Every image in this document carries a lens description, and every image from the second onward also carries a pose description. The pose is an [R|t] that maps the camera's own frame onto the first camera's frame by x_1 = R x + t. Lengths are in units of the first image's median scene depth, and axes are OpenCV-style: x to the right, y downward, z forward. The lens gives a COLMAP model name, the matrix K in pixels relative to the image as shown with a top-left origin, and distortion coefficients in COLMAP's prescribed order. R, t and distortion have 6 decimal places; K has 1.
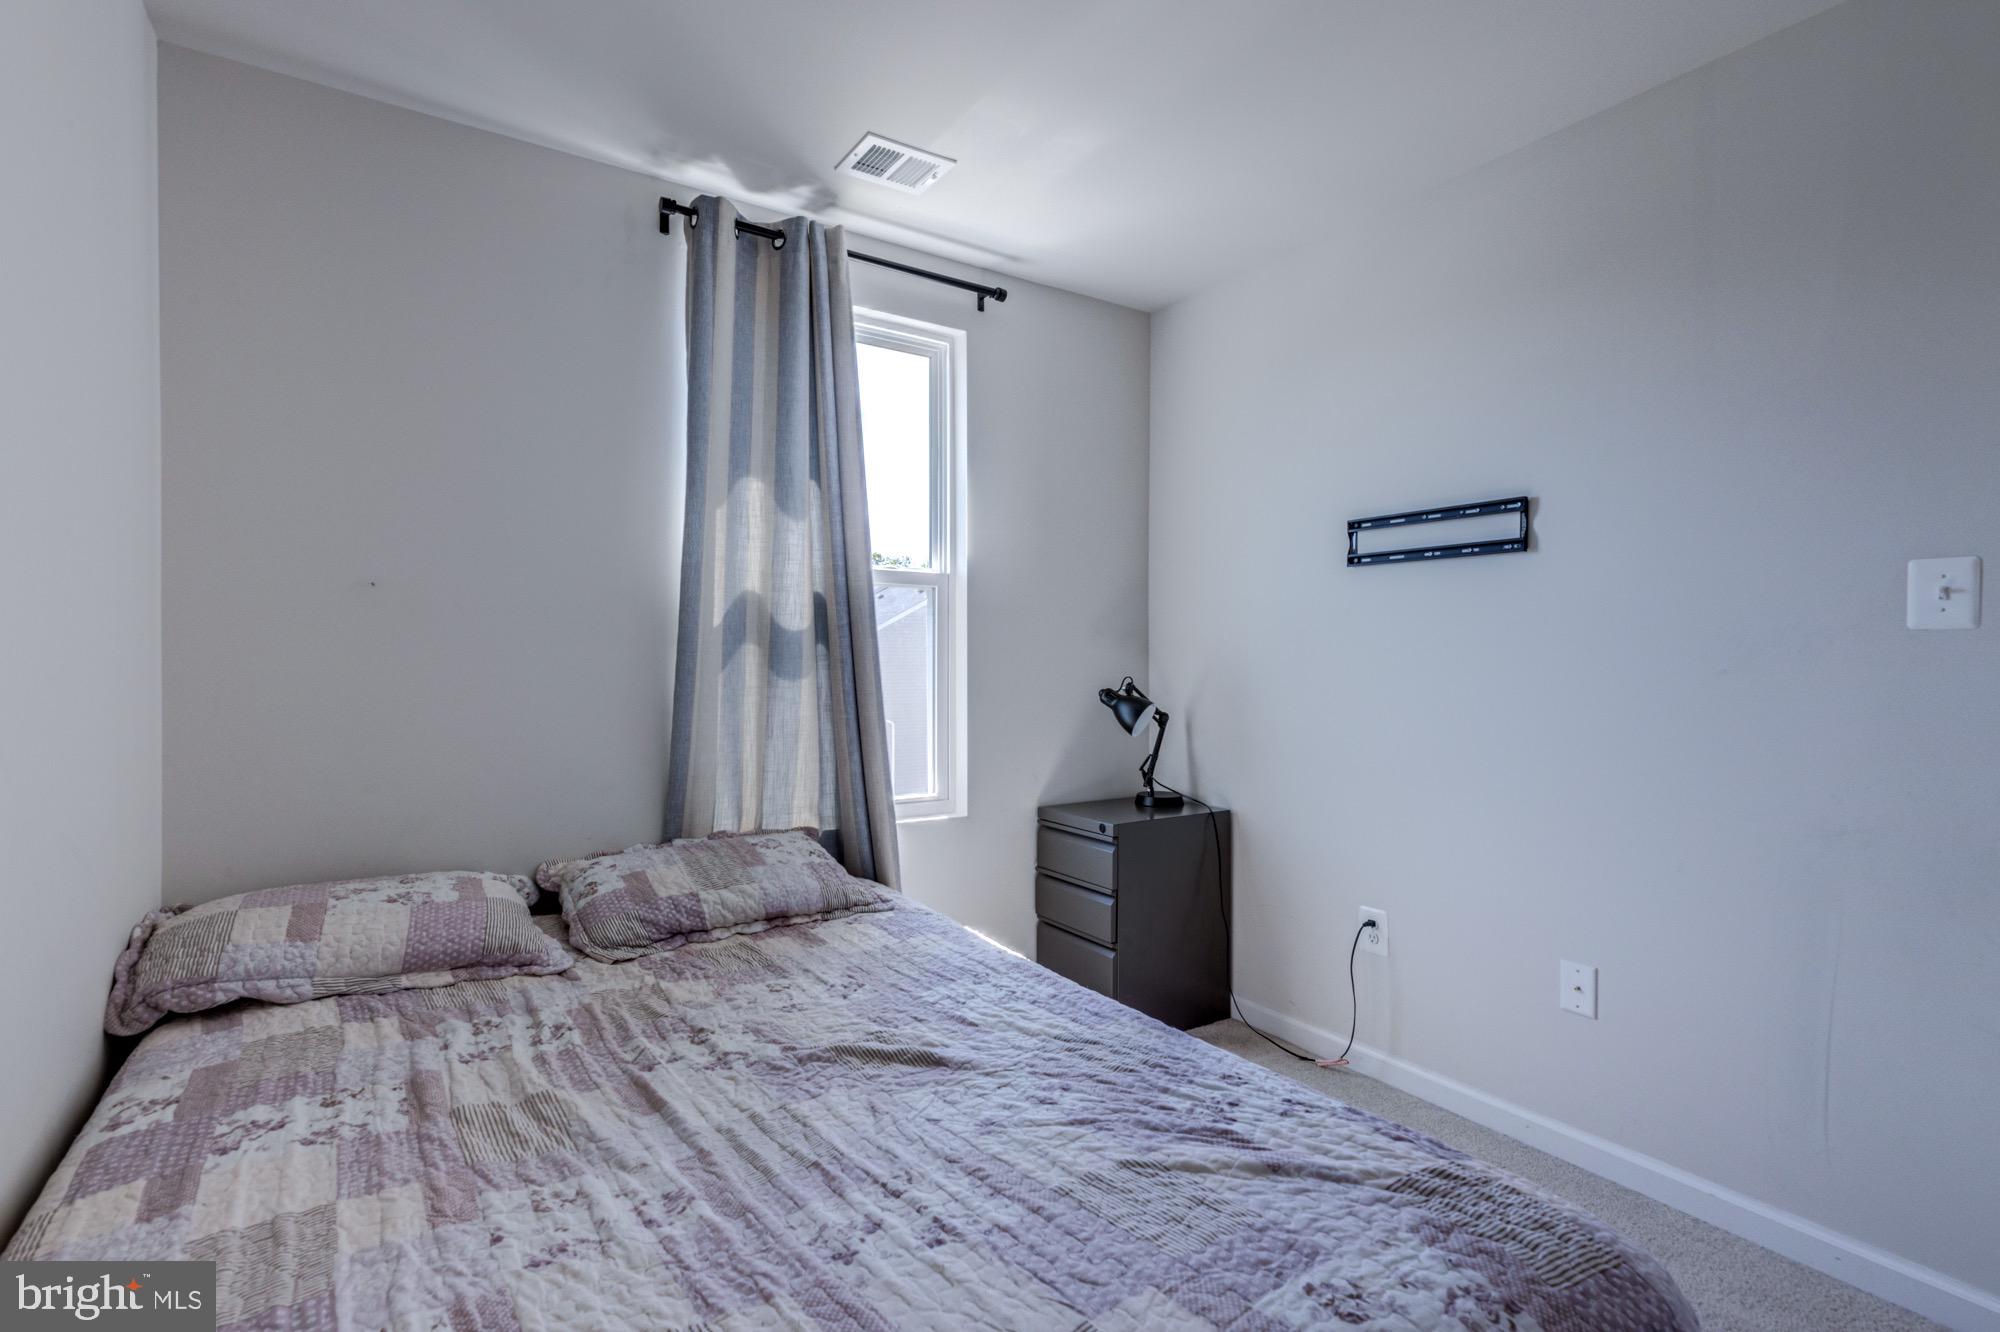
lens RADIAL K [[894.8, 0, 995.2], [0, 894.8, 656.7], [0, 0, 1]] dist [0.001195, -0.000236]
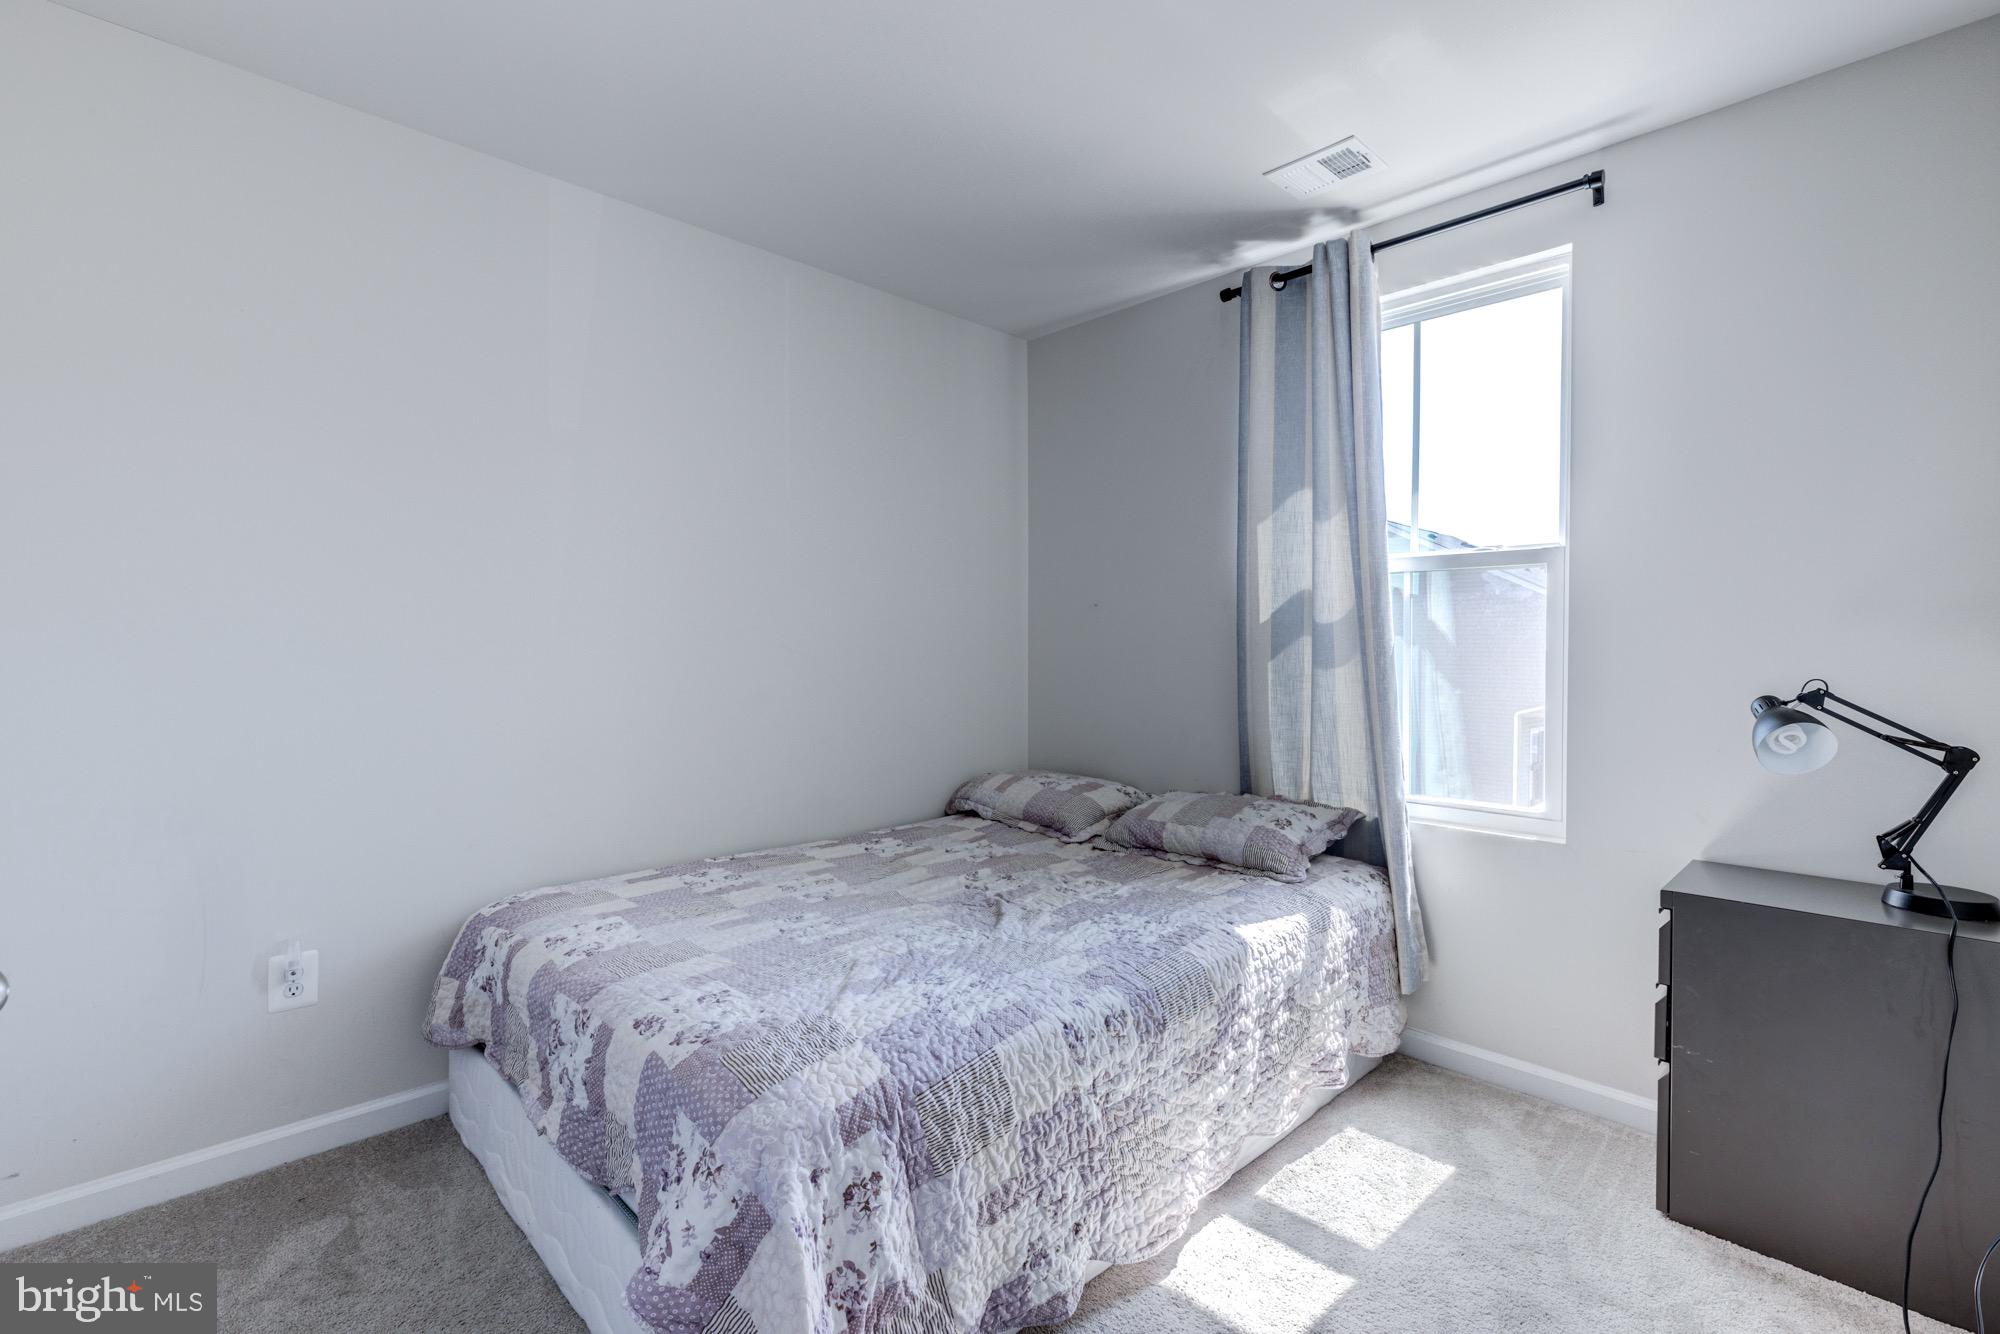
lens RADIAL K [[866.8, 0, 1000.0], [0, 866.8, 667.0], [0, 0, 1]] dist [-0.001865, -0.000076]
pose [[0.229008, 0.020590, -0.973207, 0.732788], [0.000345, 0.999774, 0.021234, 0.000106], [0.973424, -0.005198, 0.228950, 0.380152]]
